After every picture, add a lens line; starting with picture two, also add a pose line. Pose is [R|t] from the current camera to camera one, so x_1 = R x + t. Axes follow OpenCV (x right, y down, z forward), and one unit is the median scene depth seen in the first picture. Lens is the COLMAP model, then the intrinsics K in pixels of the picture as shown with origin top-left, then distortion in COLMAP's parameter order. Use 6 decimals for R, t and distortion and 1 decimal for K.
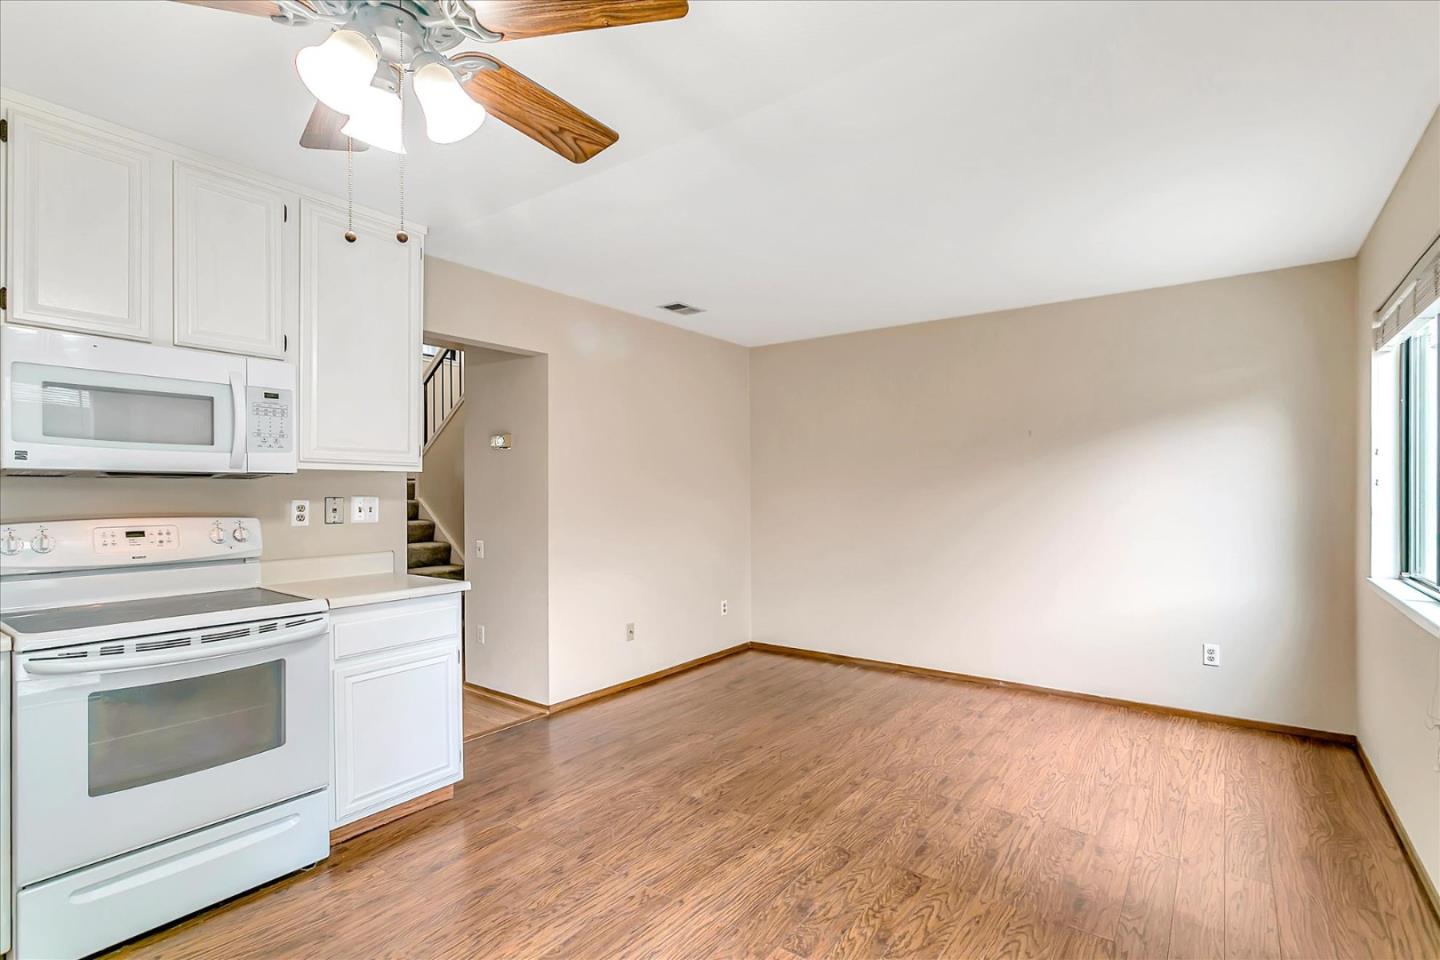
lens RADIAL K [[690.3, 0, 723.0], [0, 690.3, 493.9], [0, 0, 1]] dist [0.002623, 0.000213]
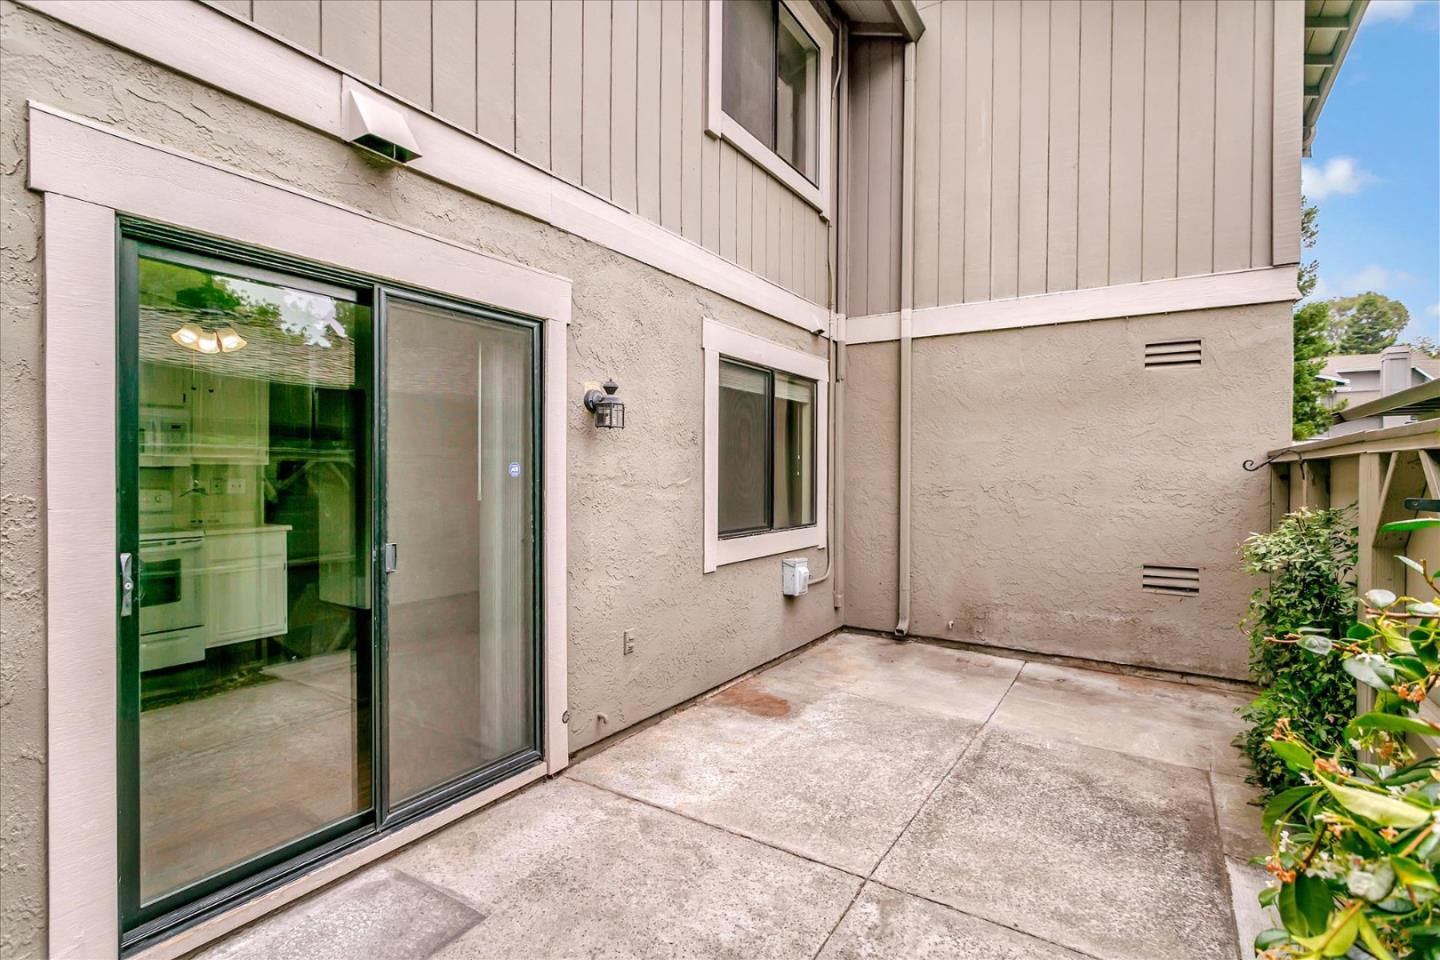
lens RADIAL K [[679.7, 0, 715.7], [0, 679.7, 477.0], [0, 0, 1]] dist [-0.001917, 0.000057]
pose [[0.998056, 0.006926, 0.061945, 0.749604], [-0.007143, 0.999969, 0.003273, -0.018407], [-0.061920, -0.003709, 0.998074, -1.007038]]
